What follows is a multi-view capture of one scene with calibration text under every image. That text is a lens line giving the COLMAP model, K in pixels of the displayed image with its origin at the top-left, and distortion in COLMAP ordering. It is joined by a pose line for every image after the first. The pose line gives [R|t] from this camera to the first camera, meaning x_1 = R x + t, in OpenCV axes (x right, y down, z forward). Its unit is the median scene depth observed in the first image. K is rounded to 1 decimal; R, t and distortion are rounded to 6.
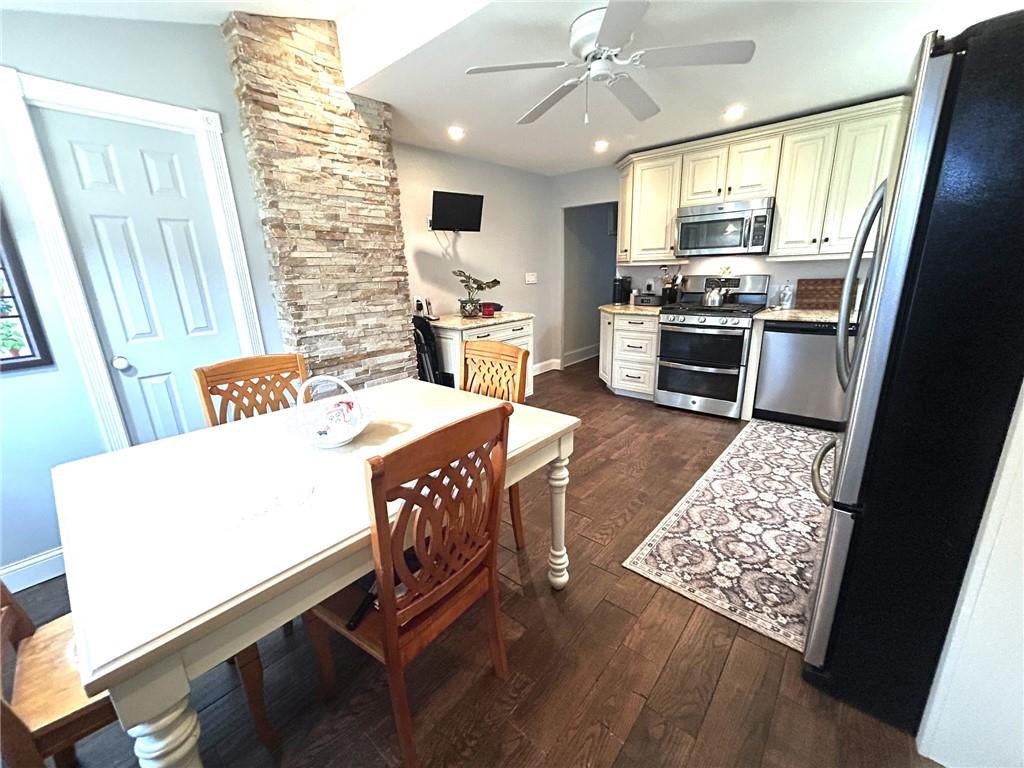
lens RADIAL K [[429.8, 0, 515.1], [0, 429.8, 387.8], [0, 0, 1]] dist [-0.006751, -0.000116]
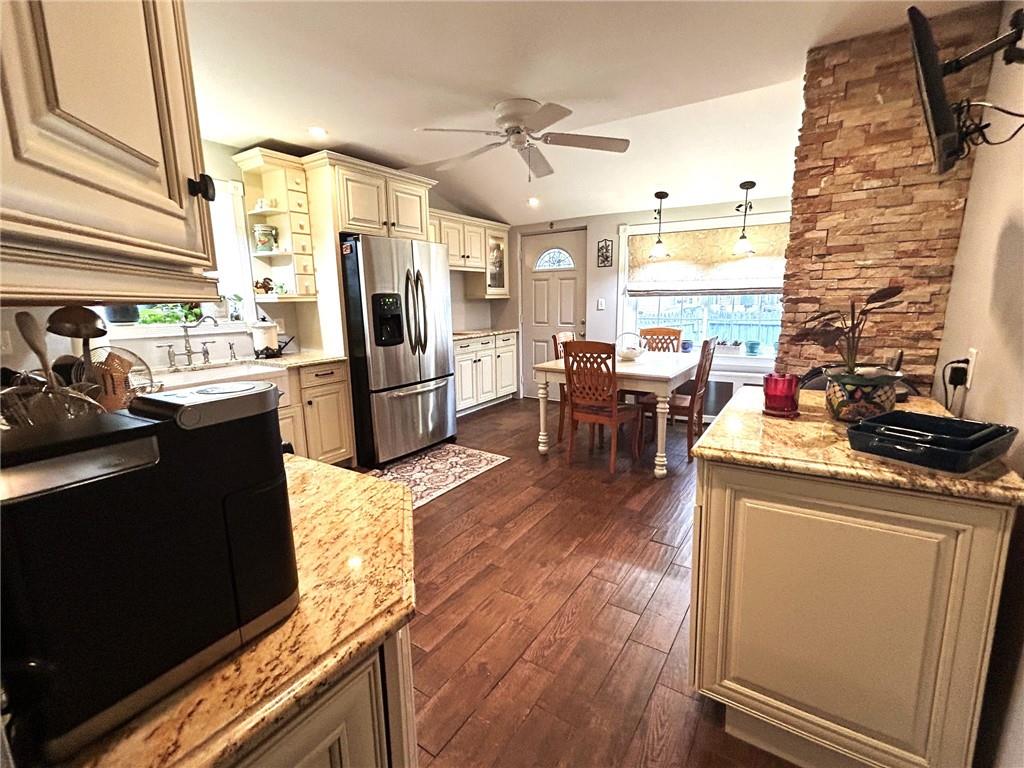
lens RADIAL K [[449.9, 0, 516.1], [0, 449.9, 373.5], [0, 0, 1]] dist [0.000090, 0.000025]
pose [[-0.992475, 0.067415, -0.102214, 0.236012], [0.016827, 0.901959, 0.431494, -0.439654], [0.121282, 0.426528, -0.896306, 1.525437]]
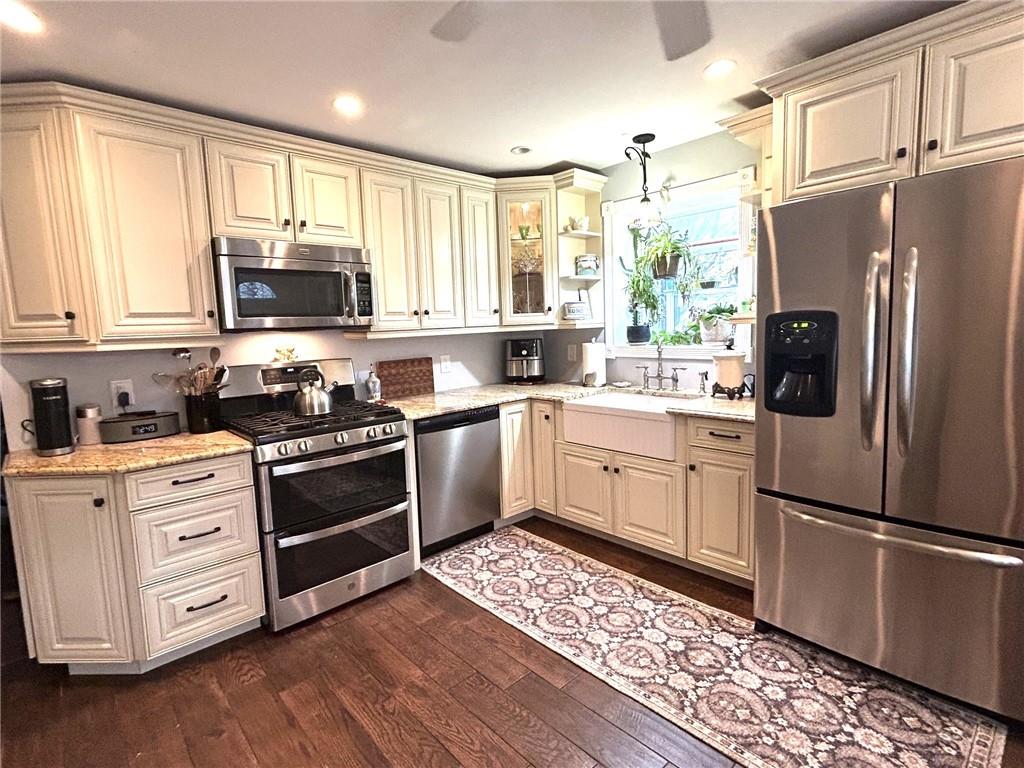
lens RADIAL K [[503.5, 0, 515.7], [0, 503.5, 382.2], [0, 0, 1]] dist [-0.003671, 0.002608]
pose [[0.113831, -0.083606, 0.989976, -0.203467], [0.295363, 0.954247, 0.046626, -0.211355], [-0.948580, 0.287094, 0.133317, 0.742236]]
